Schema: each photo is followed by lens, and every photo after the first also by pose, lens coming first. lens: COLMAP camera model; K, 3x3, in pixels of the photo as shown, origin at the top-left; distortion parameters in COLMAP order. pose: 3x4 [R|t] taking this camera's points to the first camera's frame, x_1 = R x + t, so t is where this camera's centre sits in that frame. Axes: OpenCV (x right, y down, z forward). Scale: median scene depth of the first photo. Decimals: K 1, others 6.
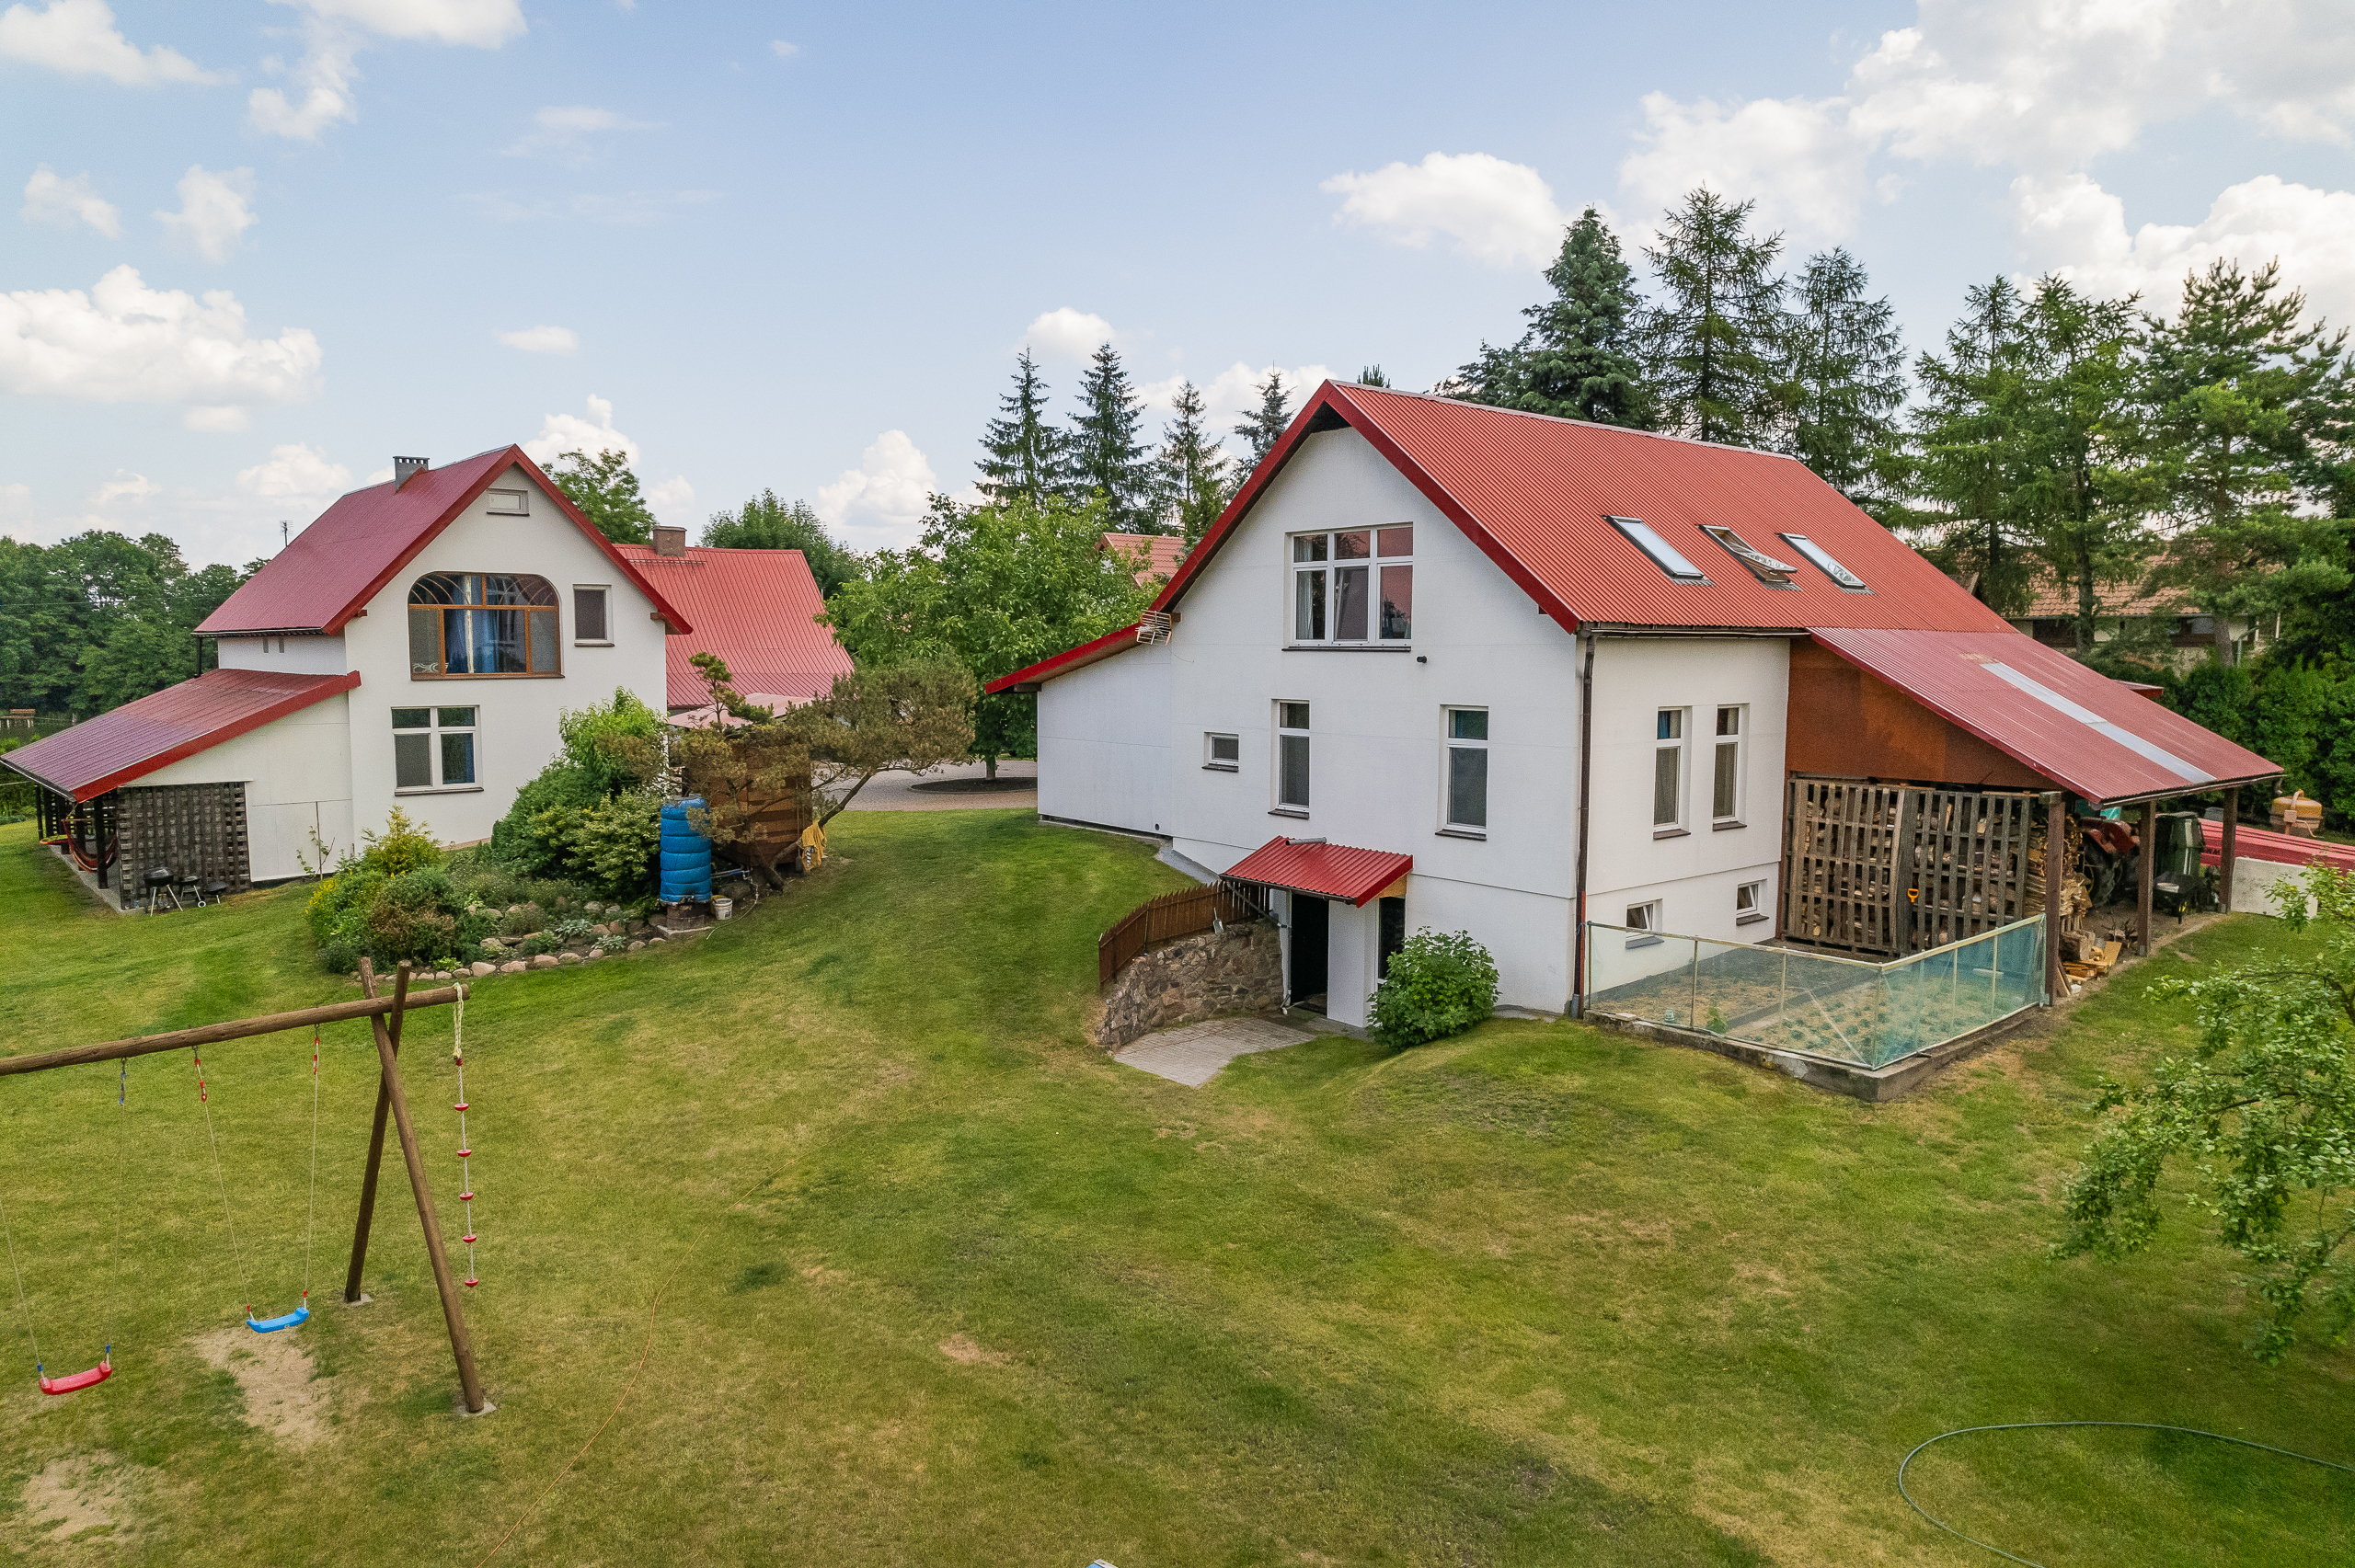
lens RADIAL K [[1509.6, 0, 1185.4], [0, 1509.6, 791.8], [0, 0, 1]] dist [-0.092212, 0.088018]
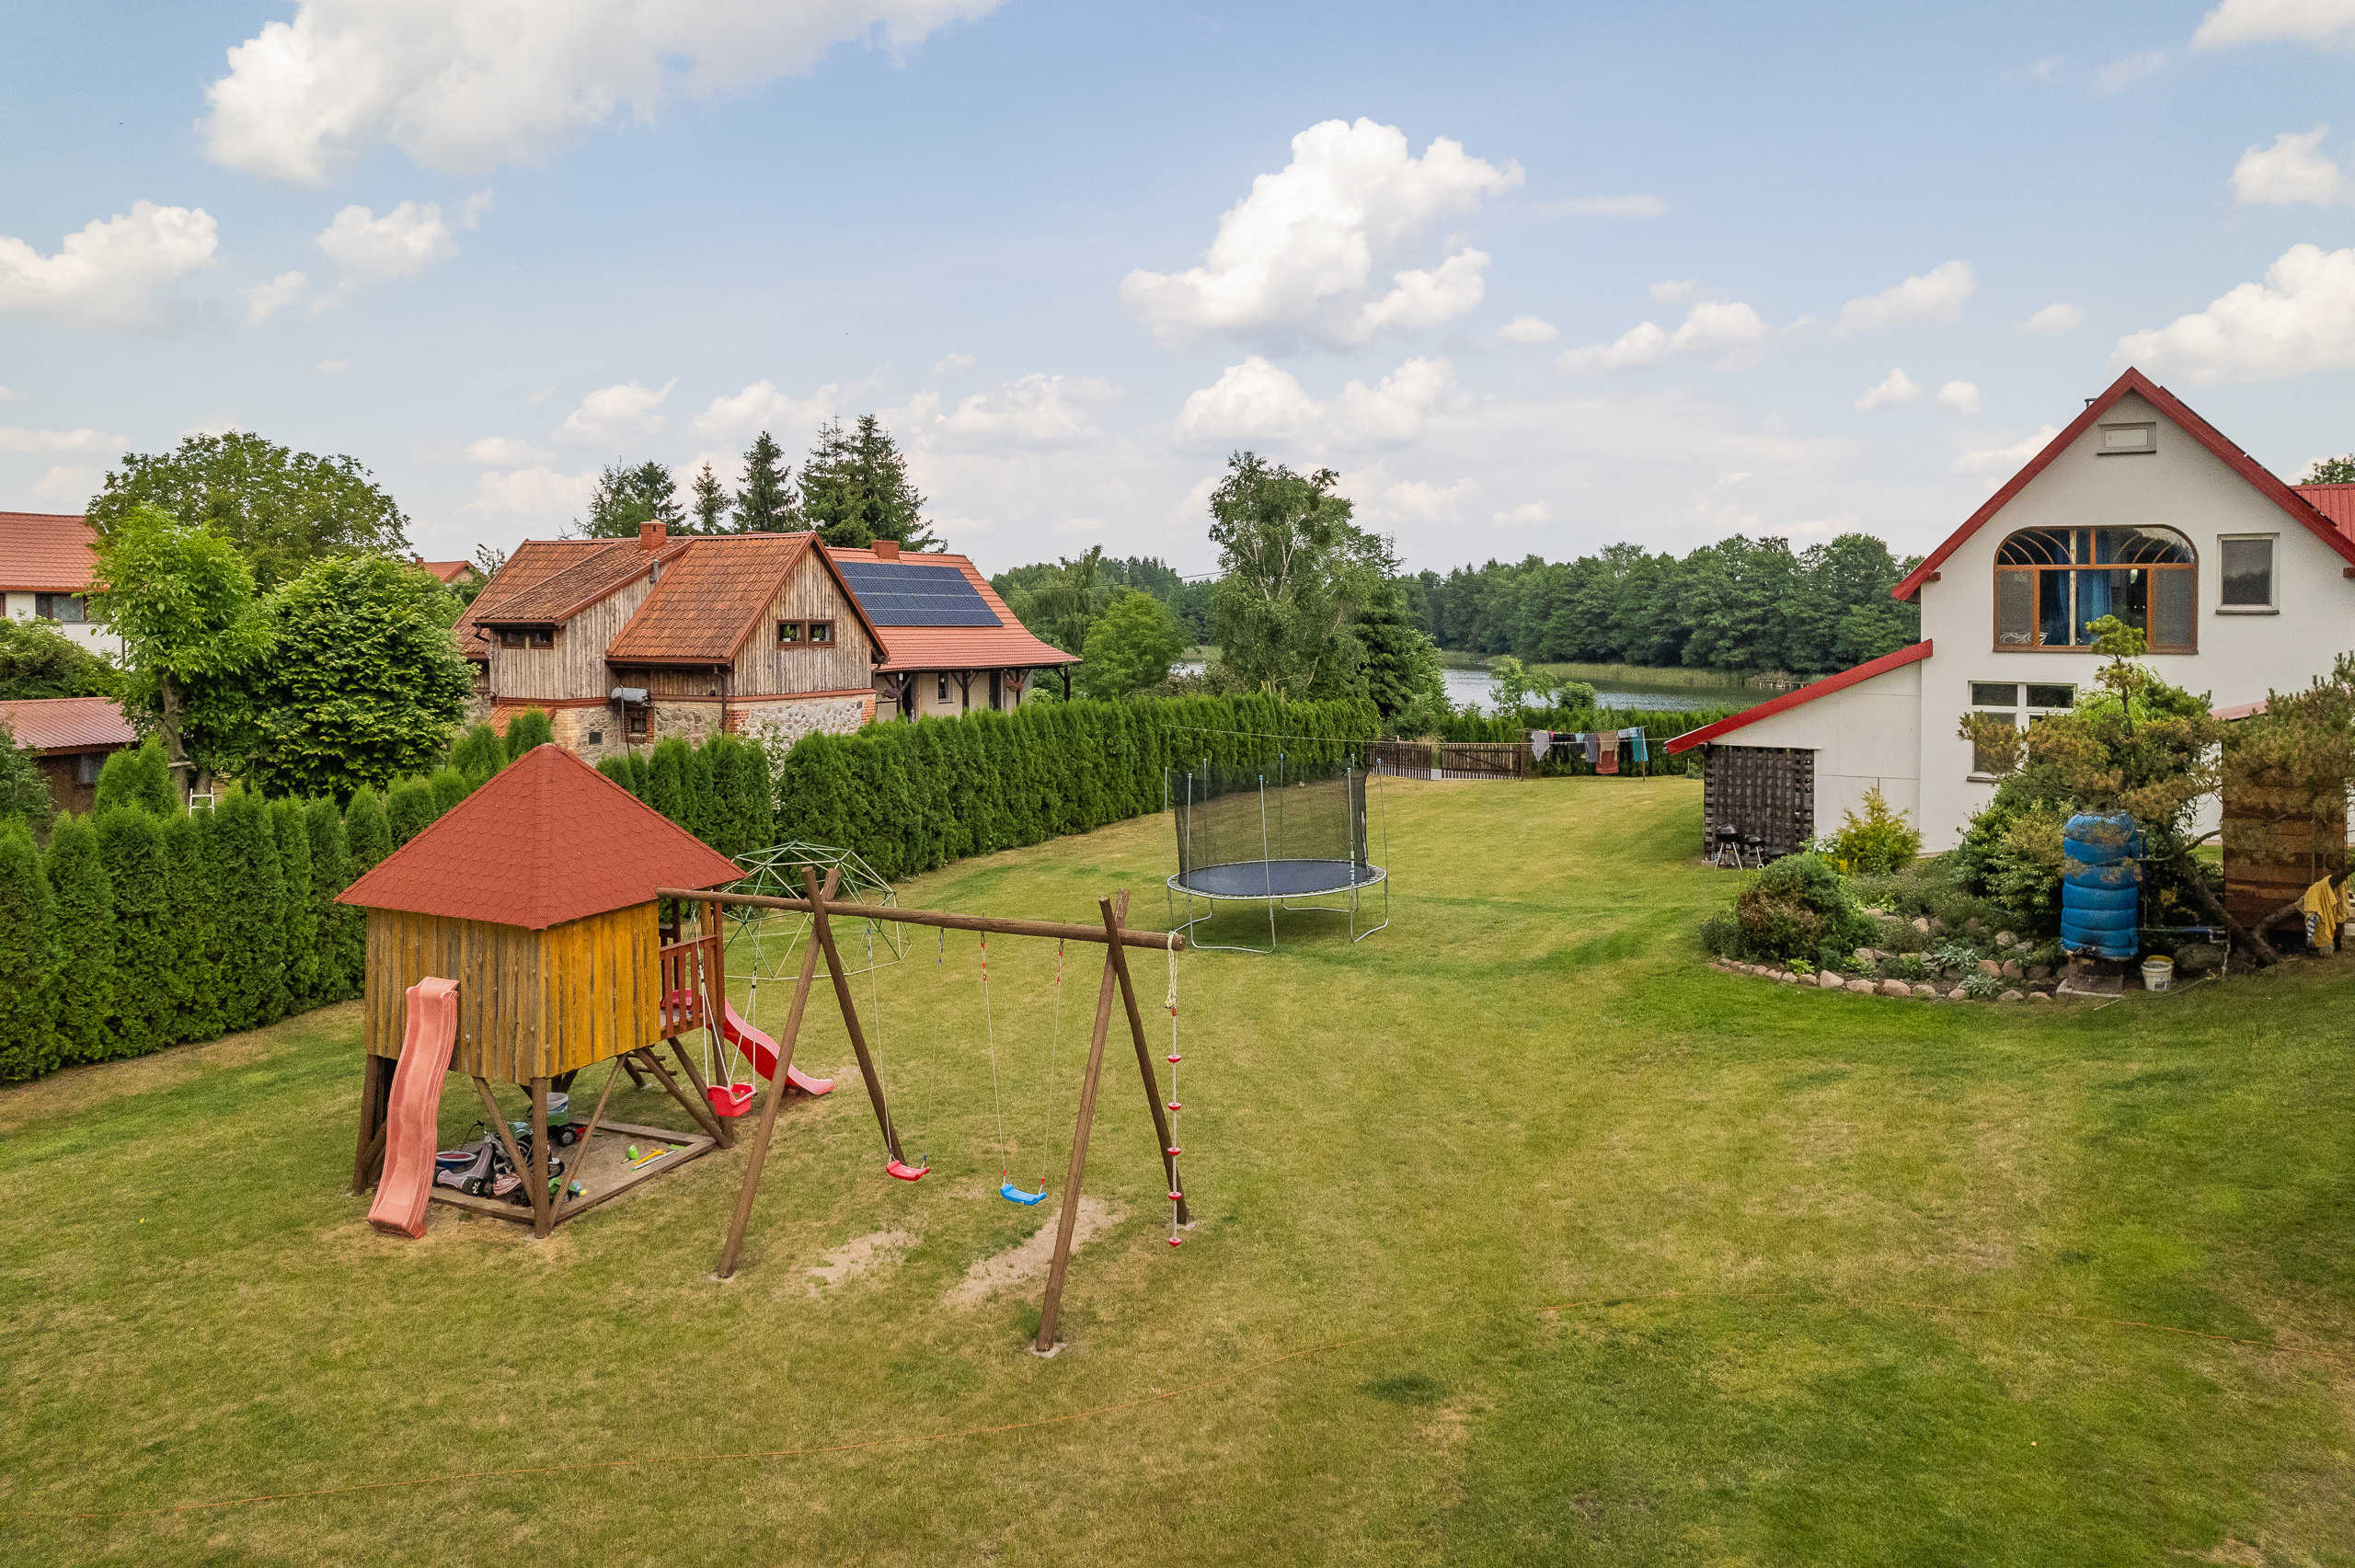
lens RADIAL K [[1563.3, 0, 1191.6], [0, 1563.3, 631.6], [0, 0, 1]] dist [-0.077639, 0.064458]
pose [[0.305126, 0.007027, -0.952286, 0.213076], [-0.097132, 0.994987, -0.023781, -0.020040], [0.947345, 0.099754, 0.304279, 0.285396]]
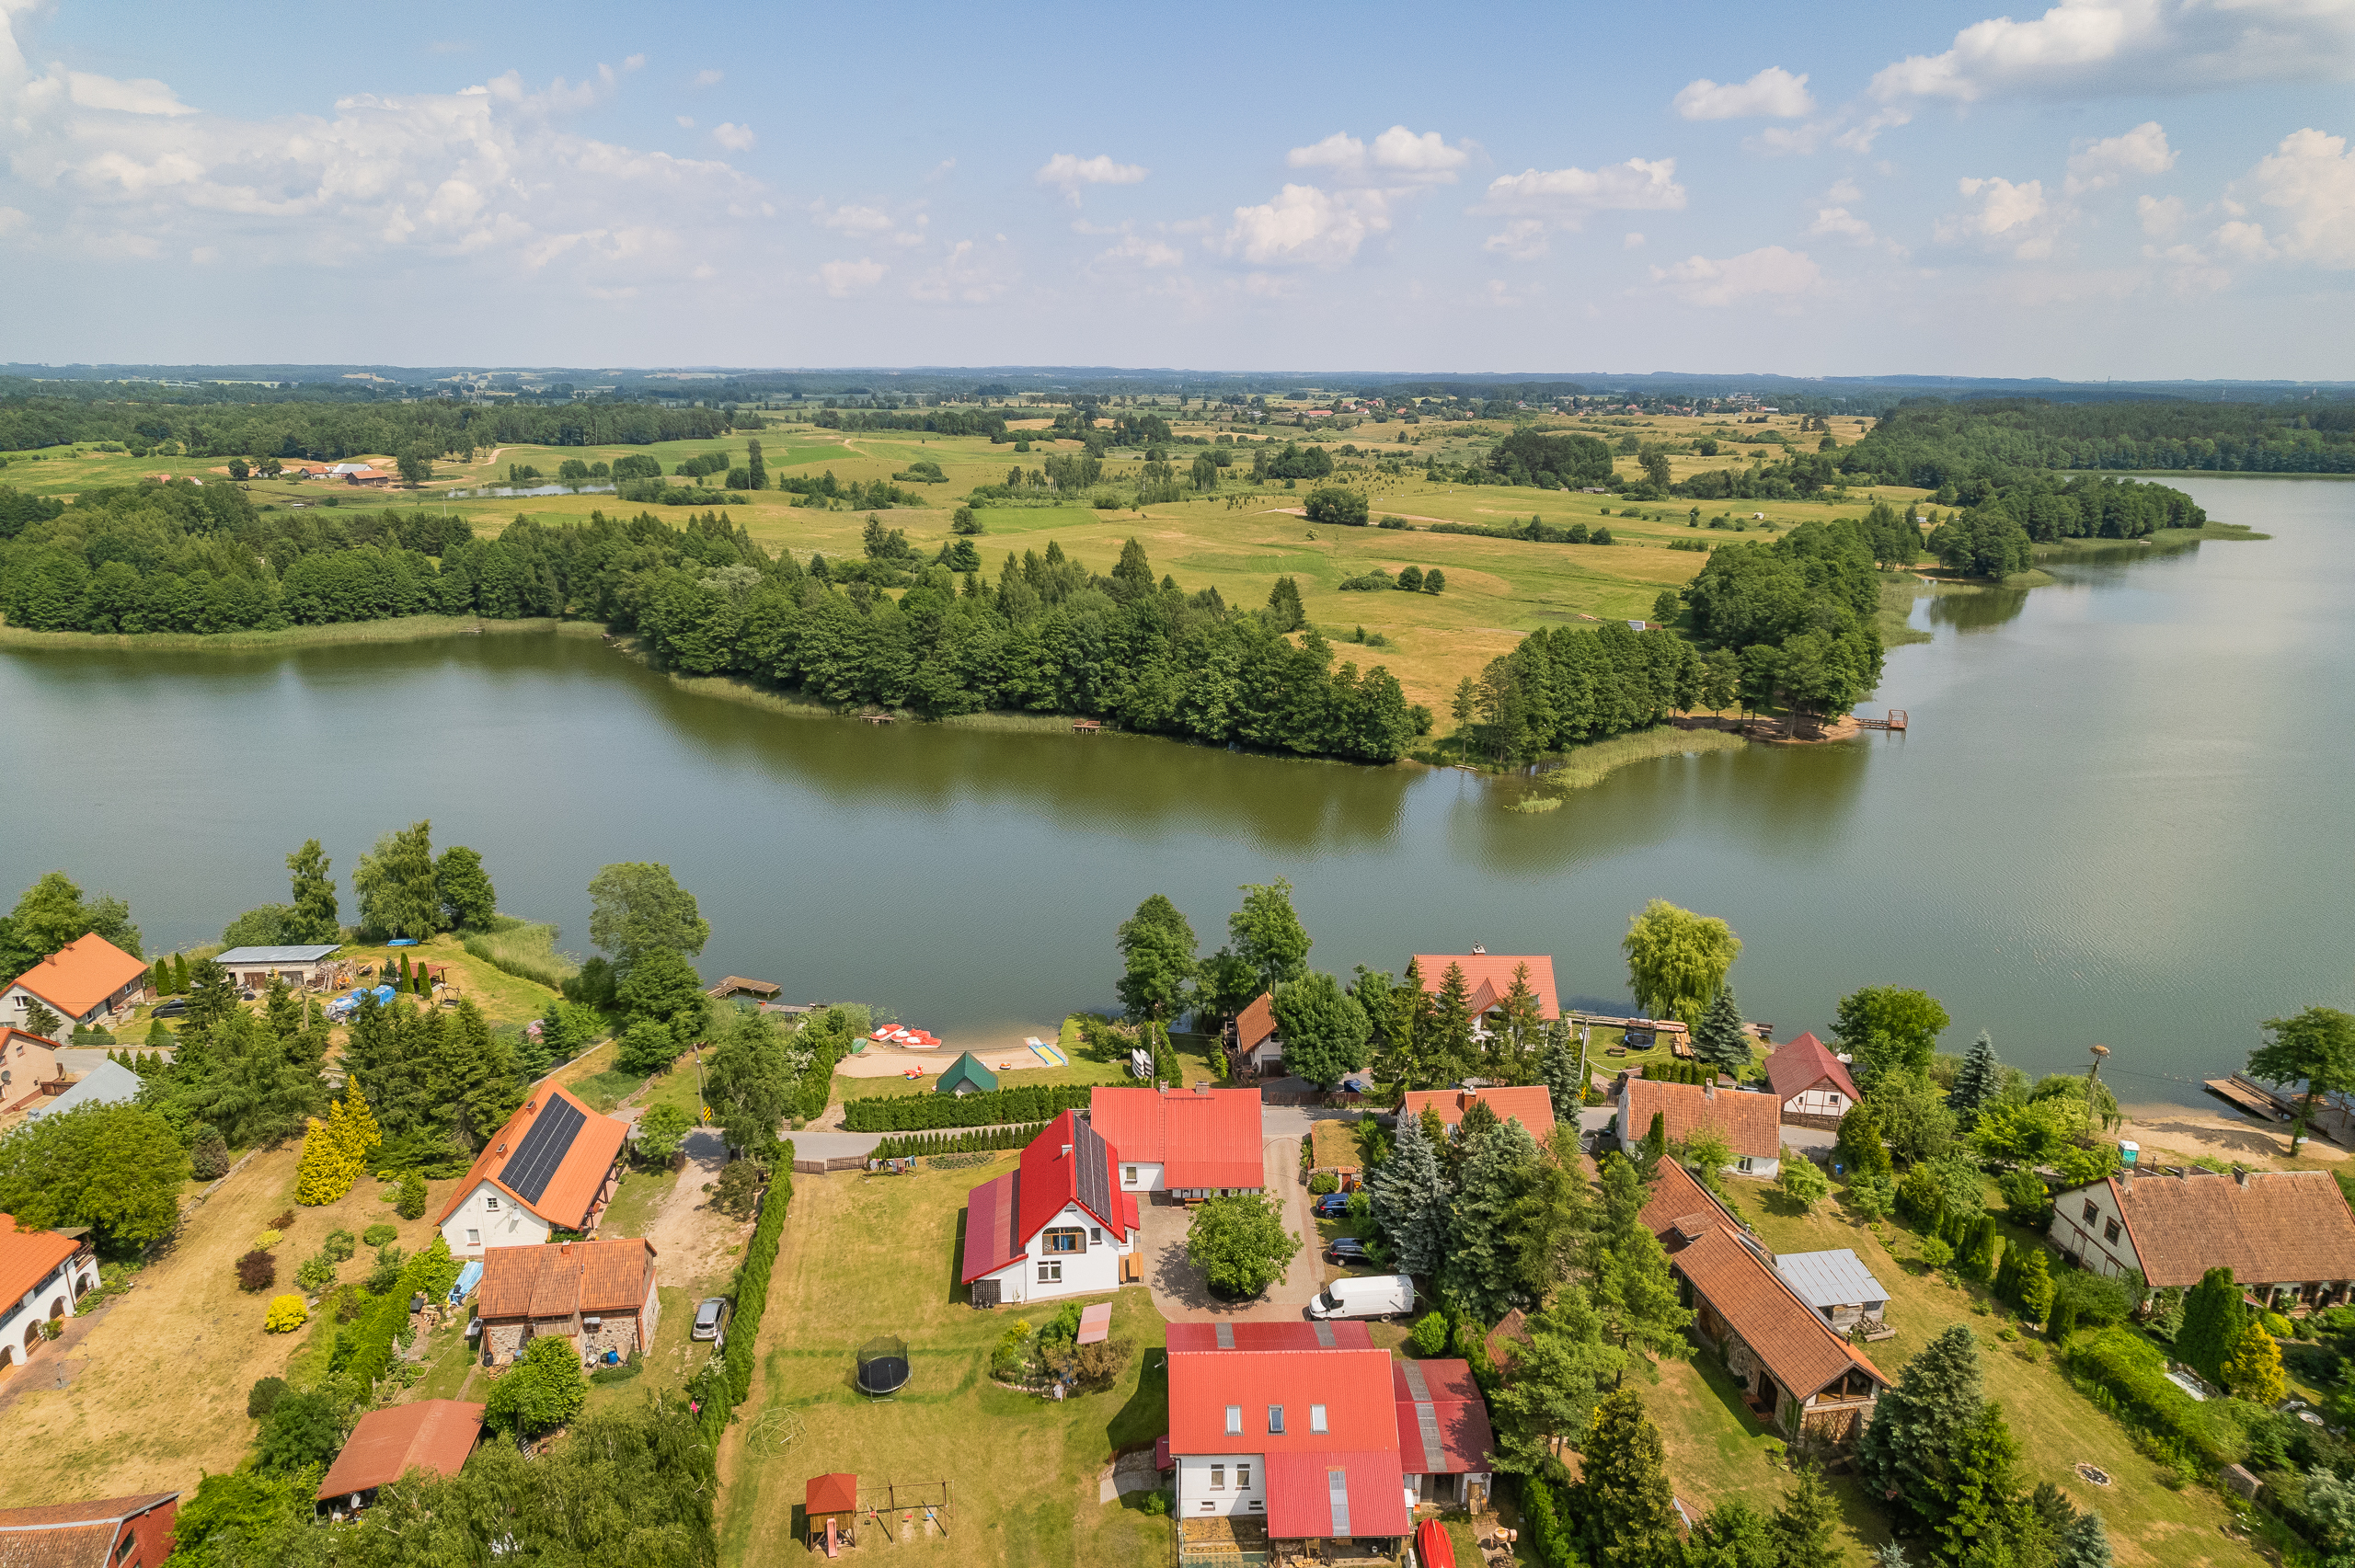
lens RADIAL K [[1507.9, 0, 1182.1], [0, 1507.9, 789.7], [0, 0, 1]] dist [-0.075849, 0.069056]
pose [[0.788264, 0.170793, -0.591159, 1.750646], [-0.063000, 0.978060, 0.198567, -1.994972], [0.612103, -0.119280, 0.781730, -1.530892]]
